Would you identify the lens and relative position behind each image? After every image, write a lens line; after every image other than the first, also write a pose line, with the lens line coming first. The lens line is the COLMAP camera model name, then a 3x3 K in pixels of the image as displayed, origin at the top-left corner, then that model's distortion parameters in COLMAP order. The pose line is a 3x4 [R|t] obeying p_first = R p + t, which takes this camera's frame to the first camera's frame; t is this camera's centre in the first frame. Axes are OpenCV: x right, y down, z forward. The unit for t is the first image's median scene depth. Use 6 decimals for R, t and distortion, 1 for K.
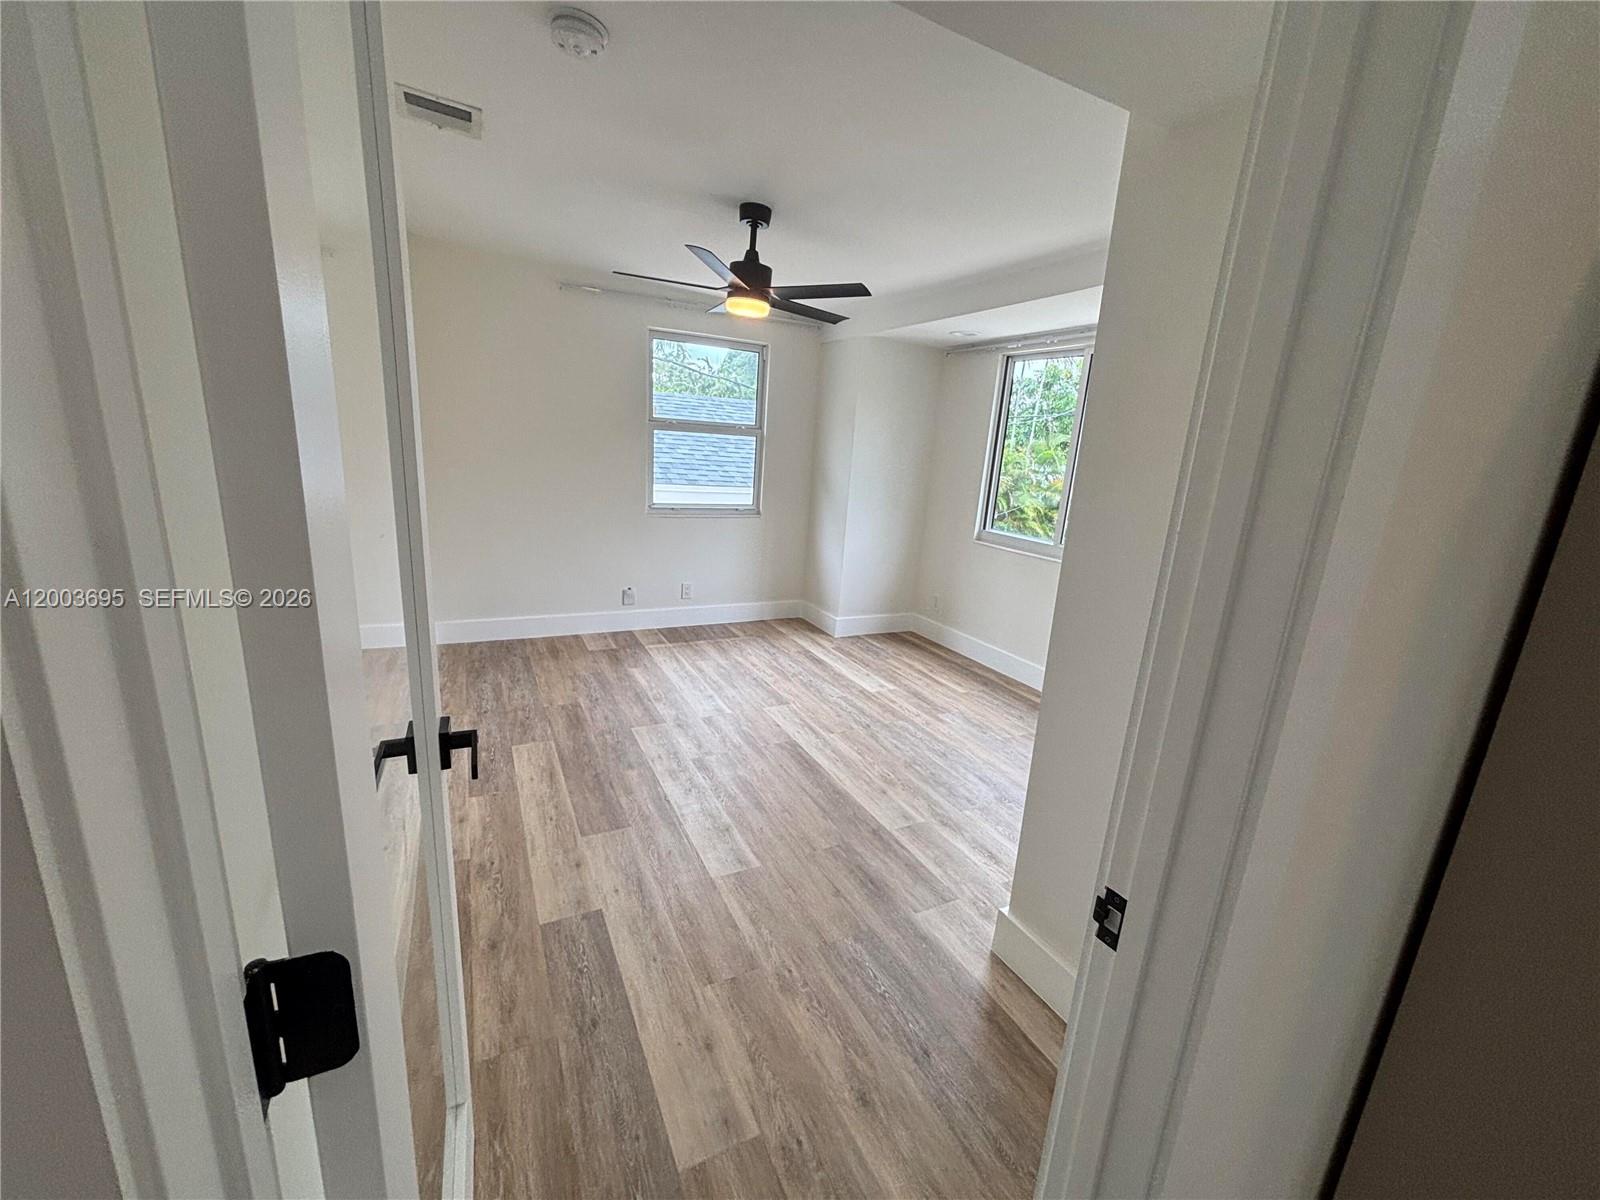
lens RADIAL K [[643.9, 0, 794.7], [0, 643.9, 593.2], [0, 0, 1]] dist [-0.001505, 0.000706]
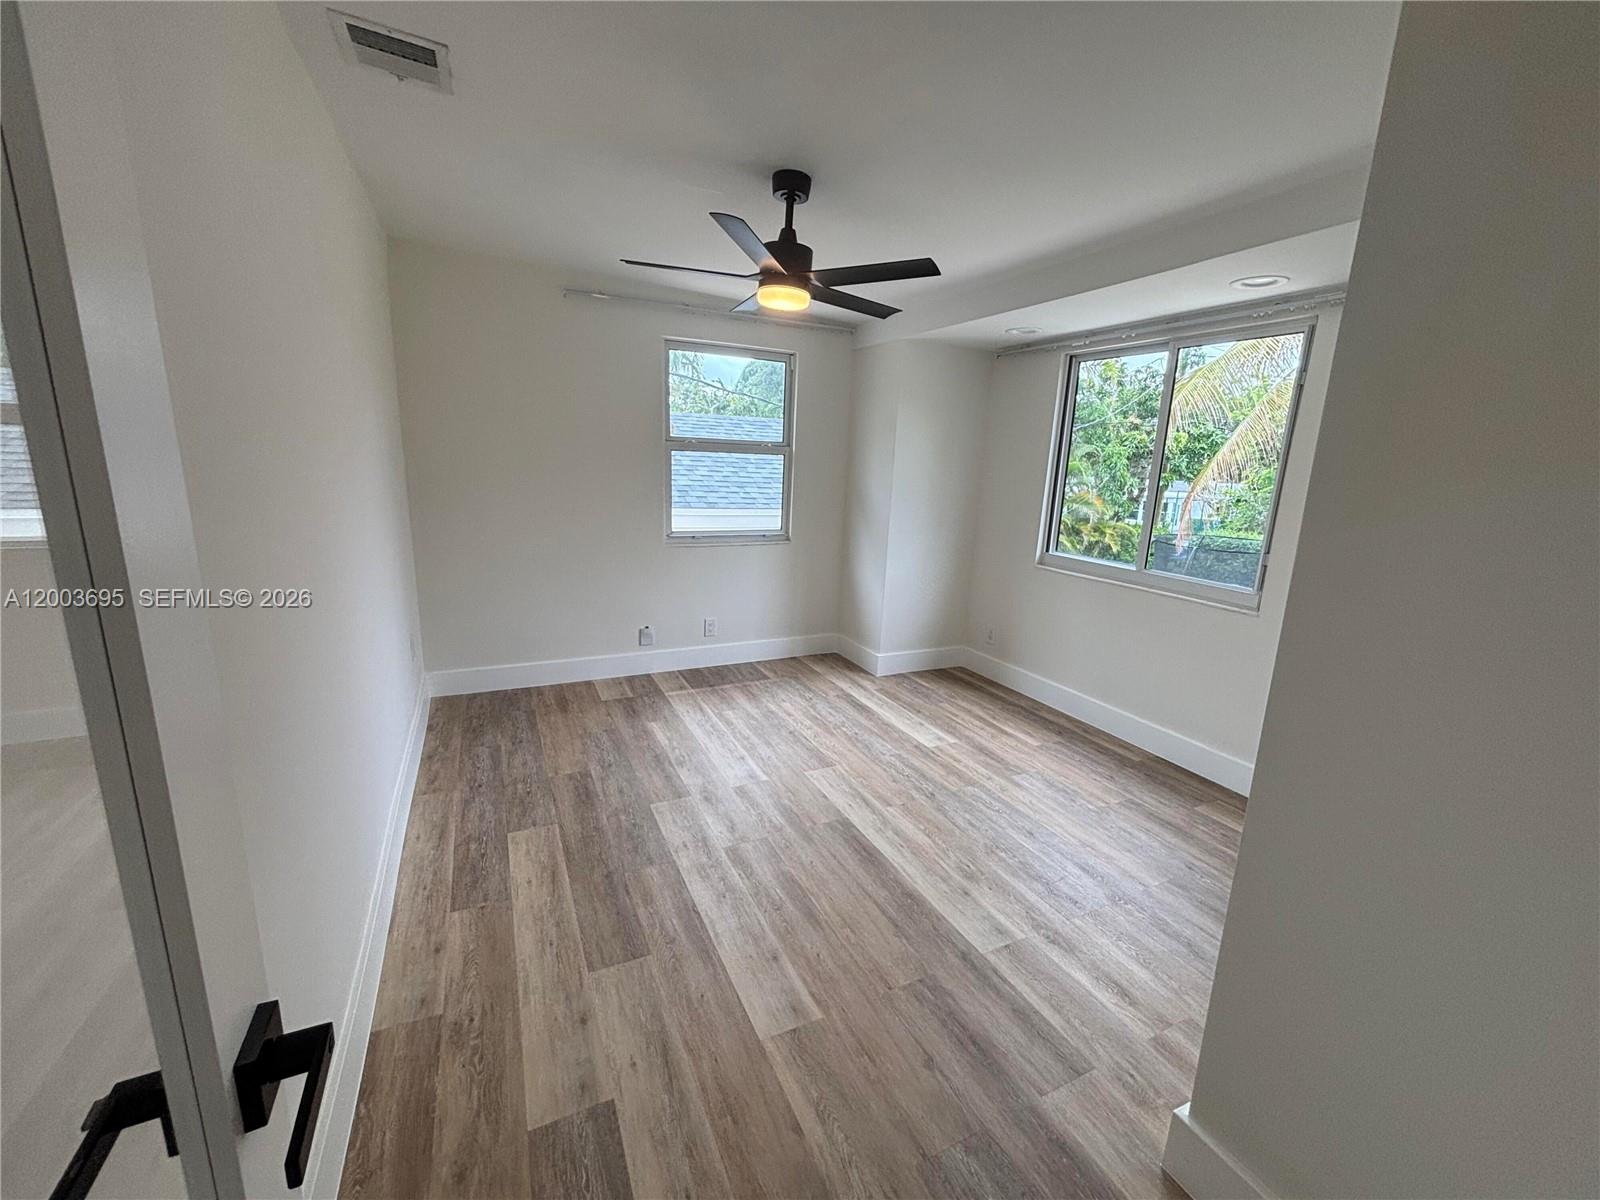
lens RADIAL K [[643.9, 0, 791.3], [0, 643.9, 591.2], [0, 0, 1]] dist [-0.001505, 0.000706]
pose [[0.999269, -0.021850, -0.031354, -0.041276], [0.020900, 0.999322, -0.030324, -0.040451], [0.031995, 0.029647, 0.999048, 0.171487]]
